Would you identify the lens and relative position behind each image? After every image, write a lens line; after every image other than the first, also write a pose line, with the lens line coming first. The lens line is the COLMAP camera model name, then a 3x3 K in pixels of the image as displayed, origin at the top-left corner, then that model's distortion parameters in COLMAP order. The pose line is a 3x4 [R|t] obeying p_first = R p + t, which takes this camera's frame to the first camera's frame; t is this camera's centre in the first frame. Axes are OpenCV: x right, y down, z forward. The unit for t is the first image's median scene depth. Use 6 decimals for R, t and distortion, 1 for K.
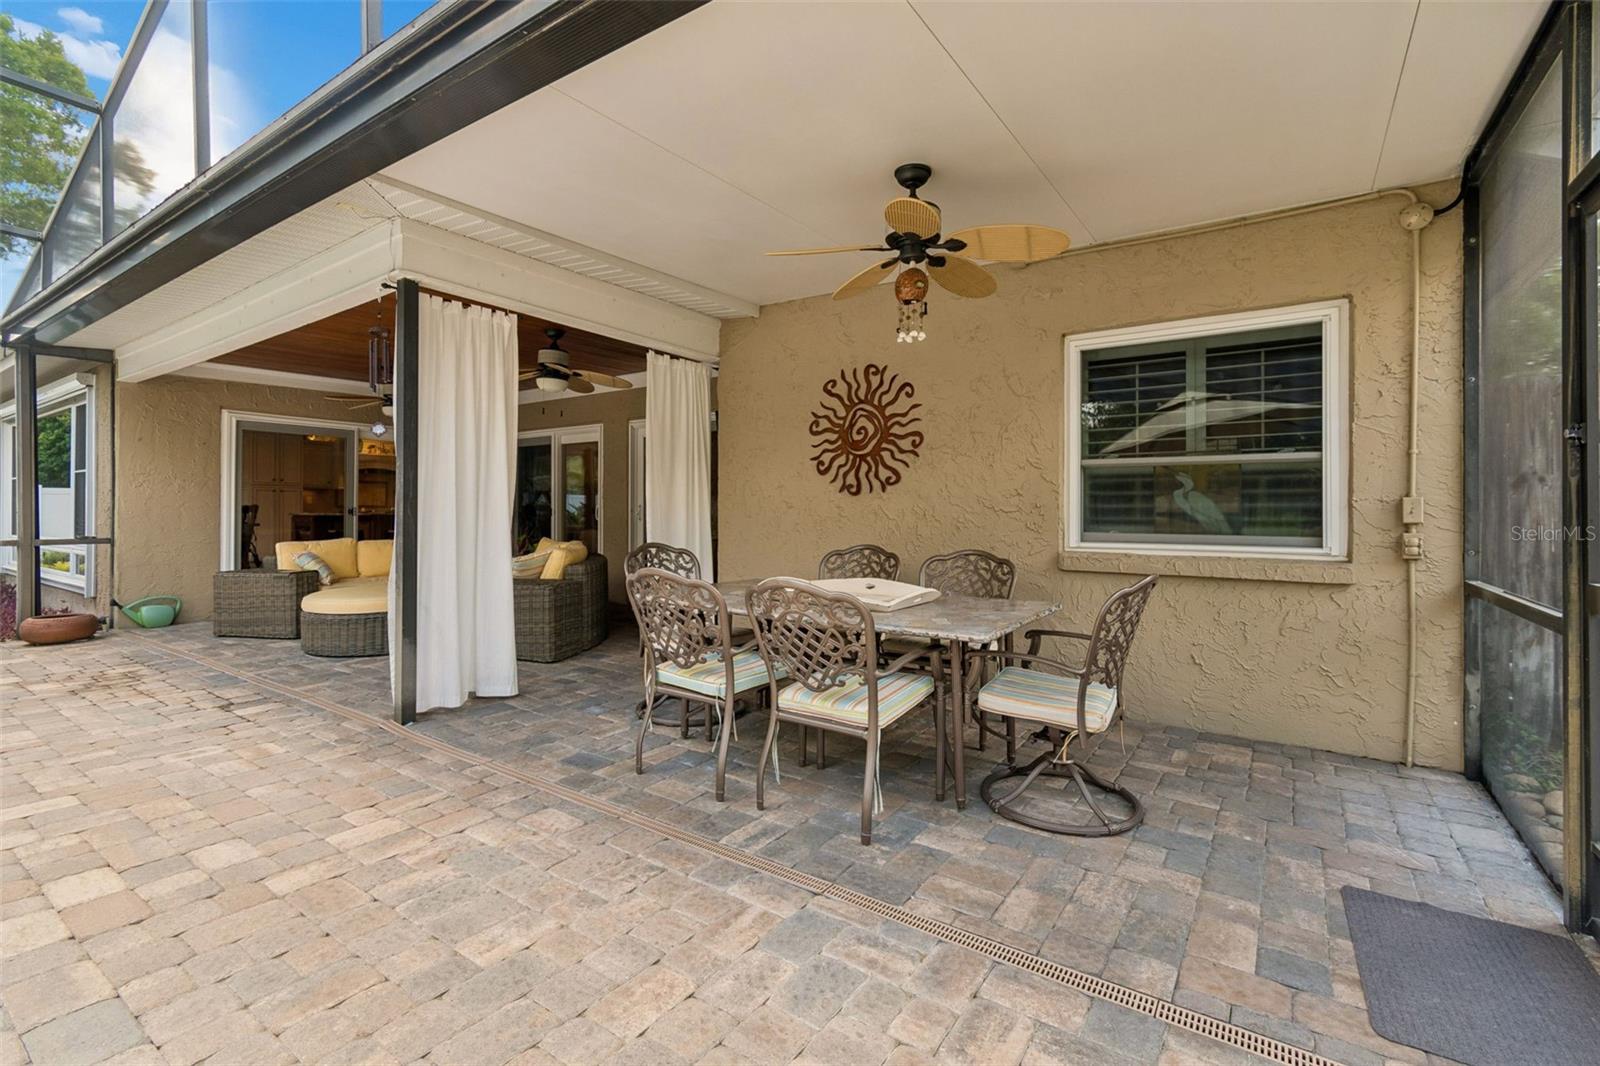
lens RADIAL K [[713.5, 0, 805.1], [0, 713.5, 521.9], [0, 0, 1]] dist [-0.002774, 0.000374]
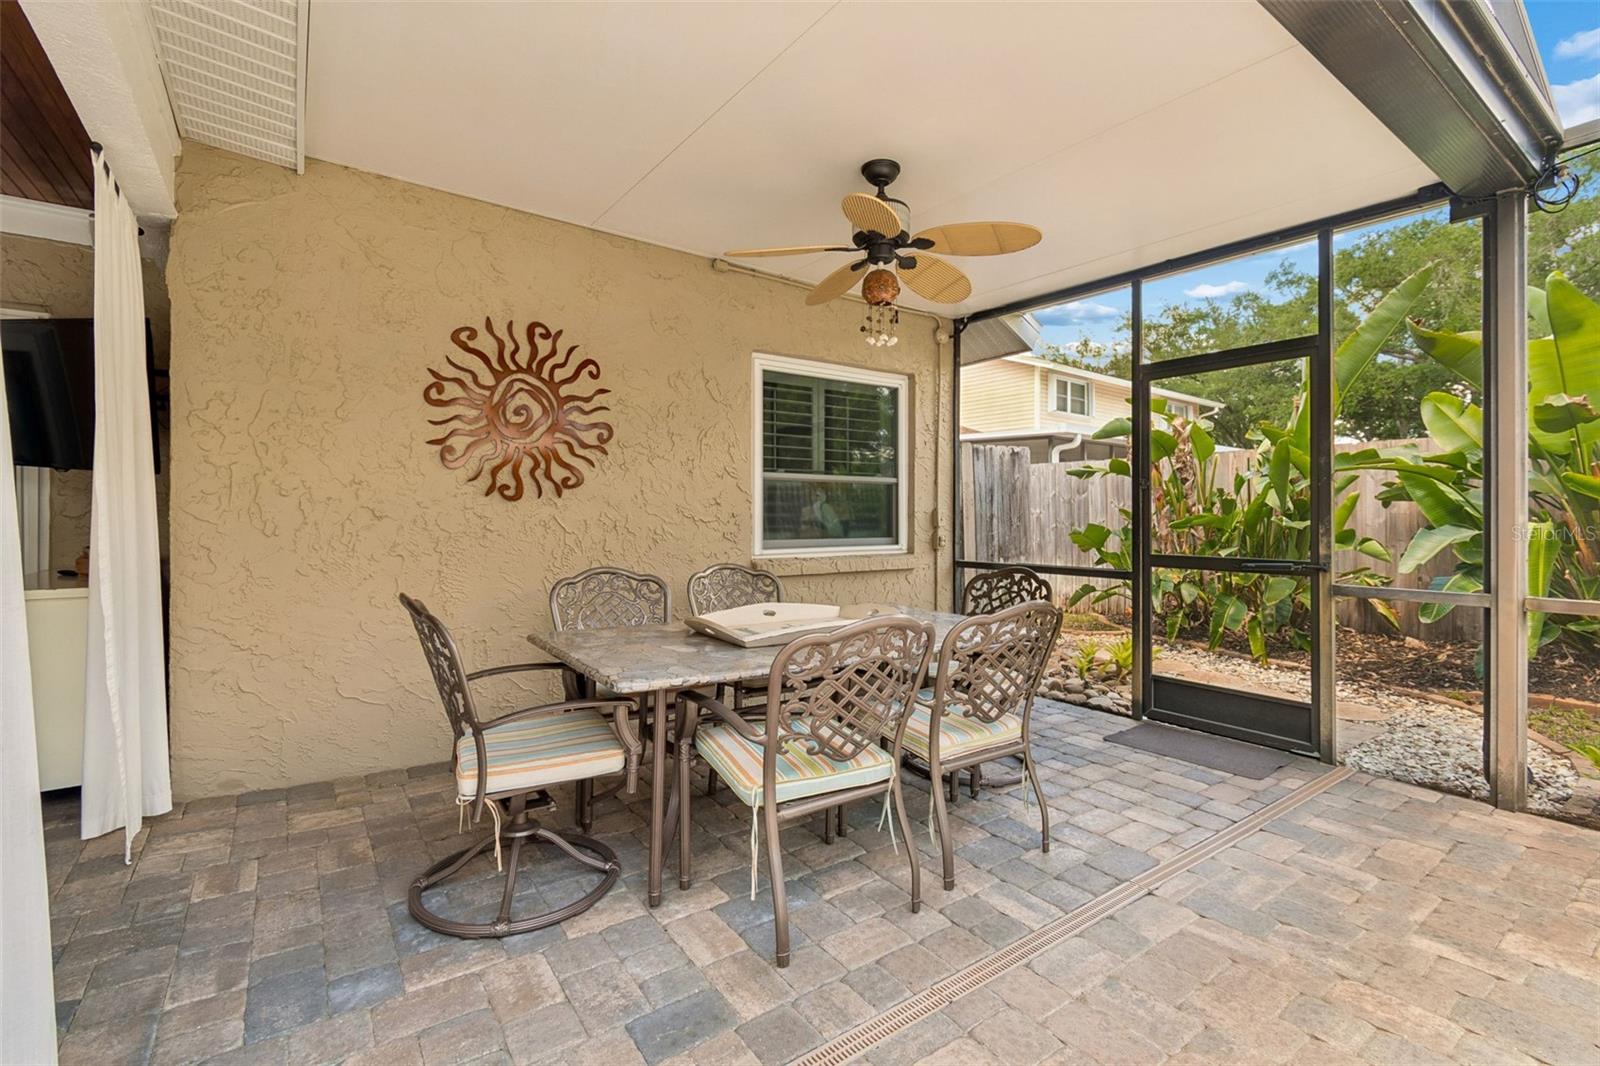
lens RADIAL K [[713.5, 0, 806.2], [0, 713.5, 527.0], [0, 0, 1]] dist [-0.002774, 0.000374]
pose [[0.334416, -0.030372, 0.941936, -0.520607], [0.004996, 0.999524, 0.030455, -0.032302], [-0.942412, -0.005479, 0.334408, 0.504673]]
